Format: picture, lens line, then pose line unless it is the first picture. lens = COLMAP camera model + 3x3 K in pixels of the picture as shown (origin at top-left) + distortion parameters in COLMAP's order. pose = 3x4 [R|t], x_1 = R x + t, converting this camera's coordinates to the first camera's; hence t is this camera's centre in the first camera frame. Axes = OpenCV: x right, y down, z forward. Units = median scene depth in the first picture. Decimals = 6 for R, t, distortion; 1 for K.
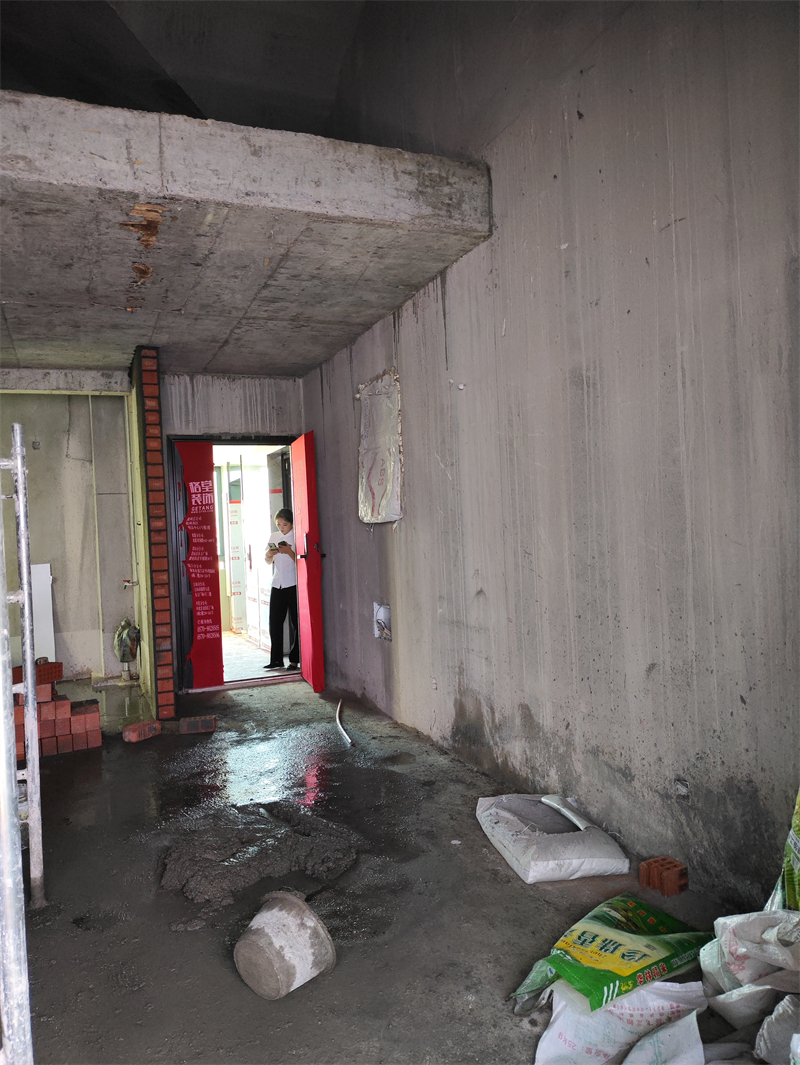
lens RADIAL K [[776.4, 0, 399.3], [0, 776.4, 532.3], [0, 0, 1]] dist [0.066152, -0.102722]
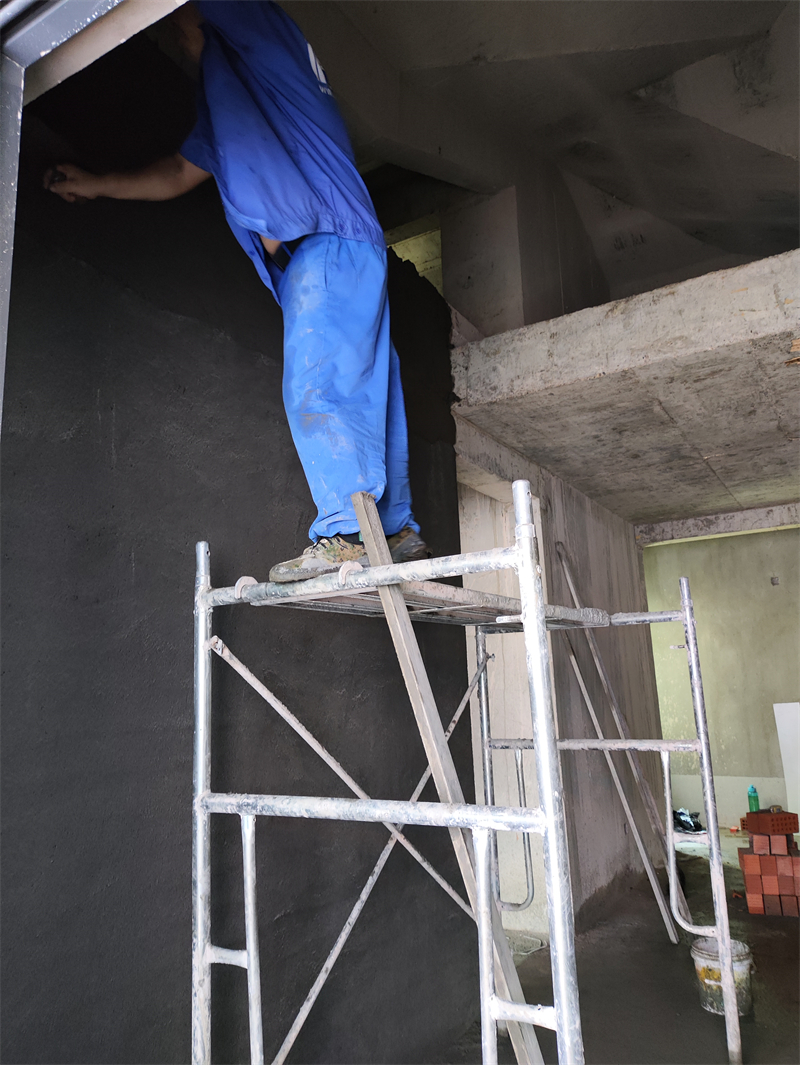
lens RADIAL K [[776.4, 0, 399.3], [0, 776.4, 532.3], [0, 0, 1]] dist [0.066152, -0.102722]
pose [[0.598474, -0.136654, -0.789401, 0.070860], [0.006446, 0.986134, -0.165824, -0.013670], [0.801116, 0.094153, 0.591057, 0.028952]]
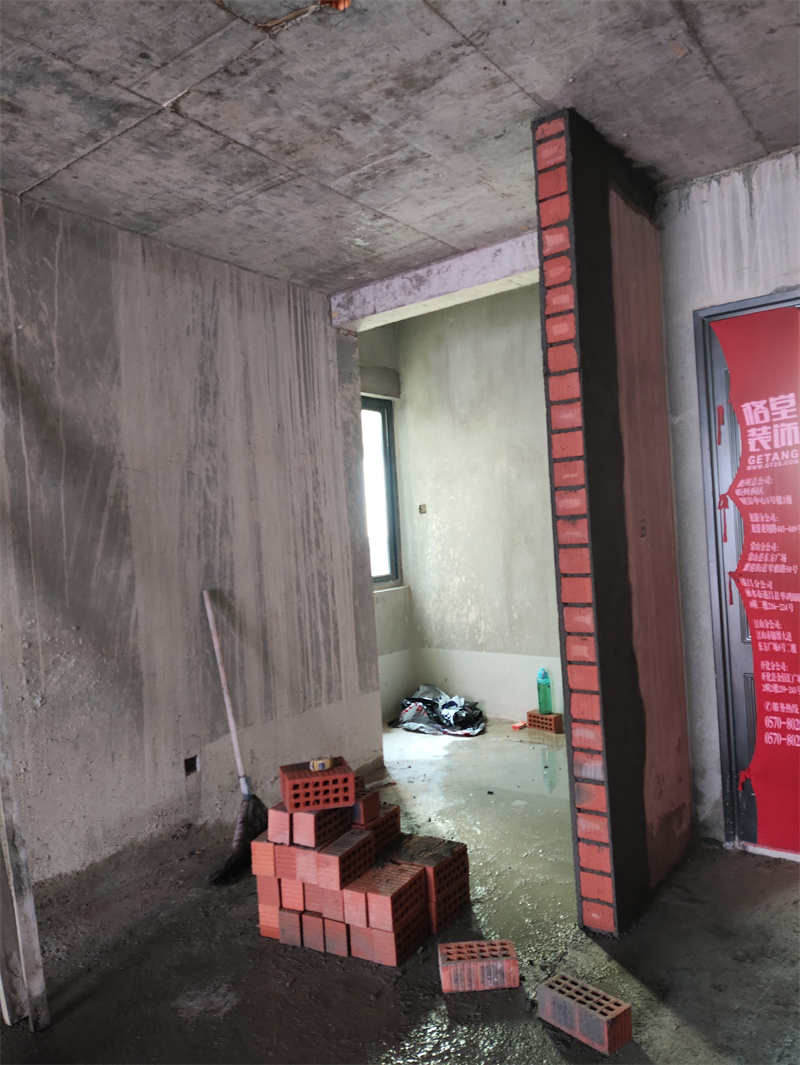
lens RADIAL K [[765.0, 0, 398.7], [0, 765.0, 529.4], [0, 0, 1]] dist [0.067036, -0.094693]
pose [[0.509946, 0.015831, -0.860061, 0.029618], [0.031928, 0.998793, 0.037315, -0.016845], [0.859614, -0.046488, 0.508825, 0.758110]]
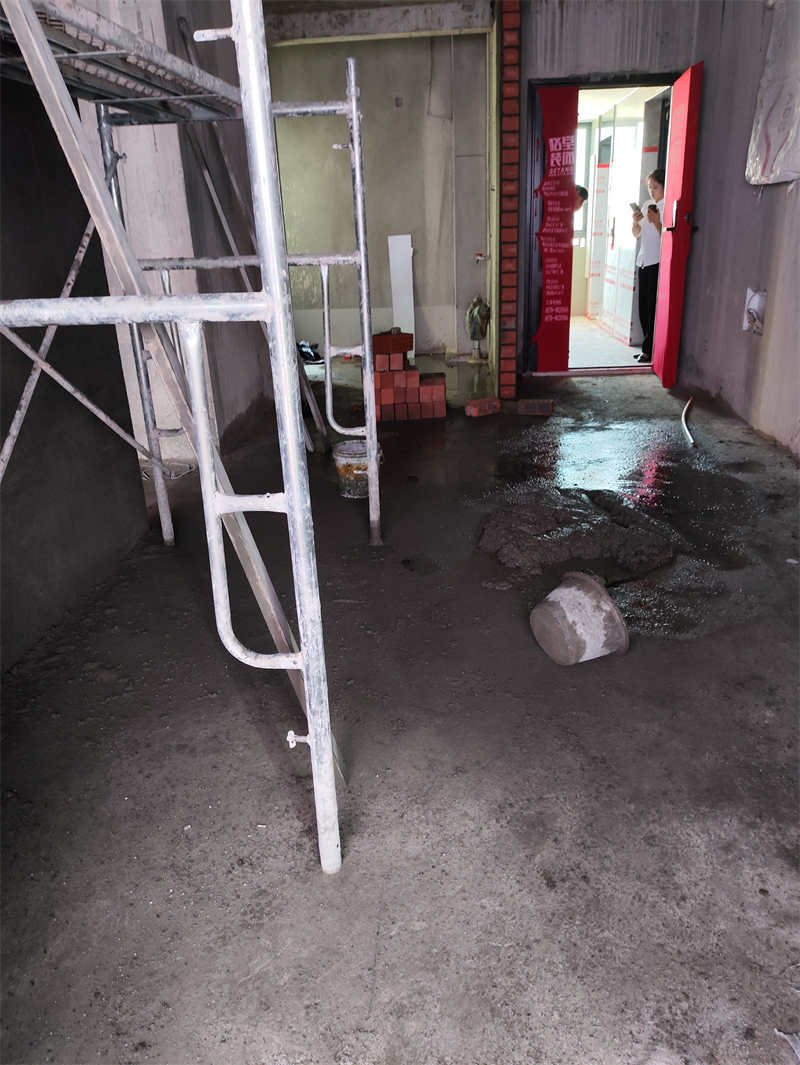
lens RADIAL K [[779.6, 0, 401.5], [0, 779.6, 524.3], [0, 0, 1]] dist [0.064334, -0.110300]
pose [[0.901242, 0.166120, -0.400209, 0.013966], [-0.005297, 0.927750, 0.373165, 0.012911], [0.433284, -0.334192, 0.837007, 0.038255]]
